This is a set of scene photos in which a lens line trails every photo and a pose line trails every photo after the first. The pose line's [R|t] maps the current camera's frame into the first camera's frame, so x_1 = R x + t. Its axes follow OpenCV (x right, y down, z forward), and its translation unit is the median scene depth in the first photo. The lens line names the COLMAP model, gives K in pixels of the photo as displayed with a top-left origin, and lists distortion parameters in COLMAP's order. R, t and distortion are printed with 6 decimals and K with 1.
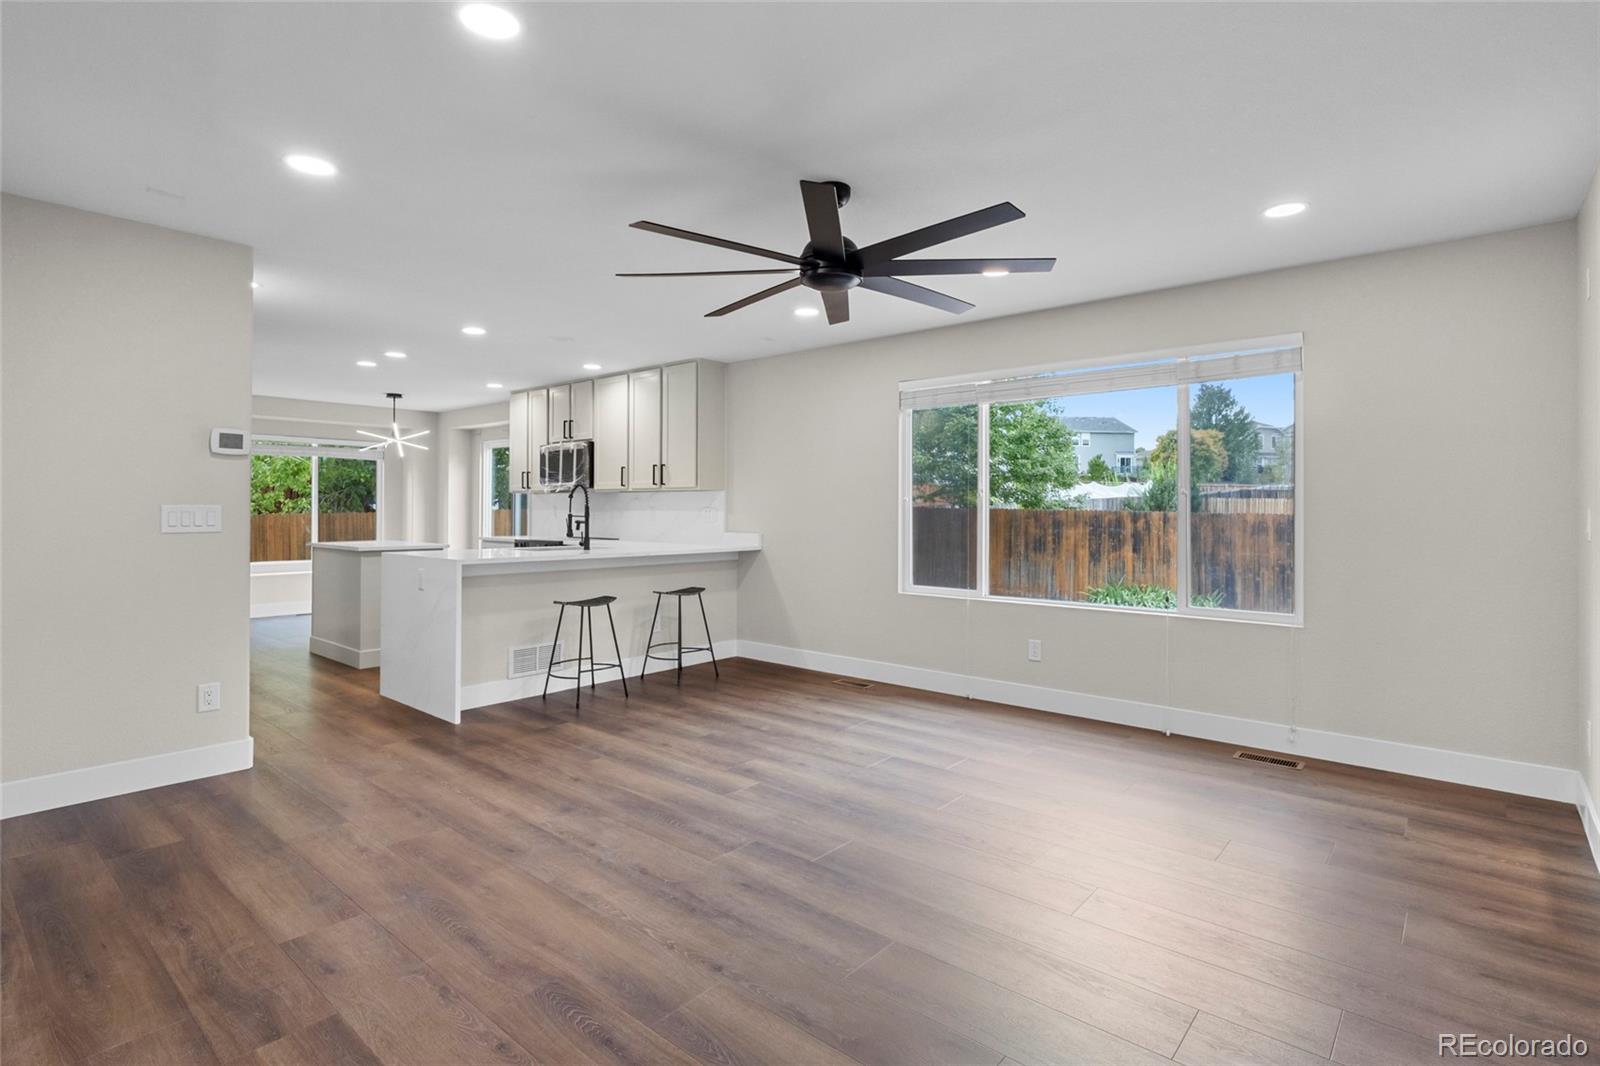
lens RADIAL K [[764.9, 0, 796.9], [0, 764.9, 532.7], [0, 0, 1]] dist [-0.006112, -0.001079]
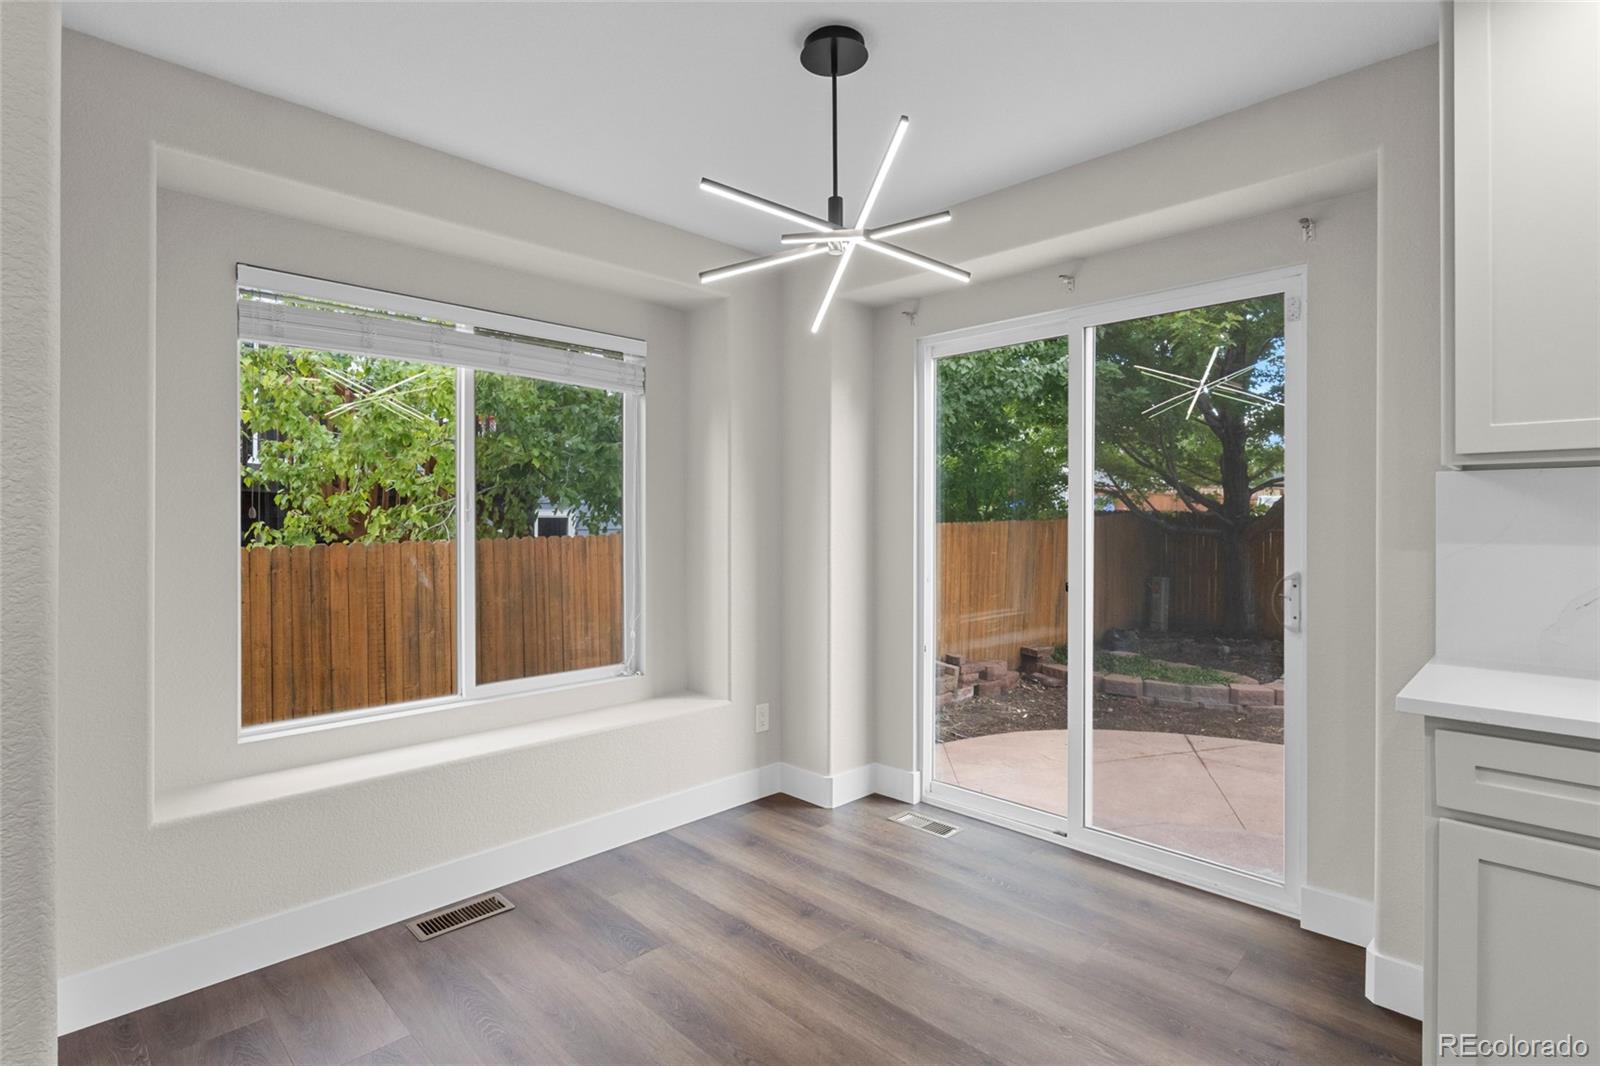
lens RADIAL K [[764.9, 0, 805.2], [0, 764.9, 522.2], [0, 0, 1]] dist [-0.006112, -0.001079]
pose [[0.997807, -0.011097, -0.065253, -0.406571], [0.009981, 0.999799, -0.017414, -0.026425], [0.065433, 0.016724, 0.997717, 0.596631]]
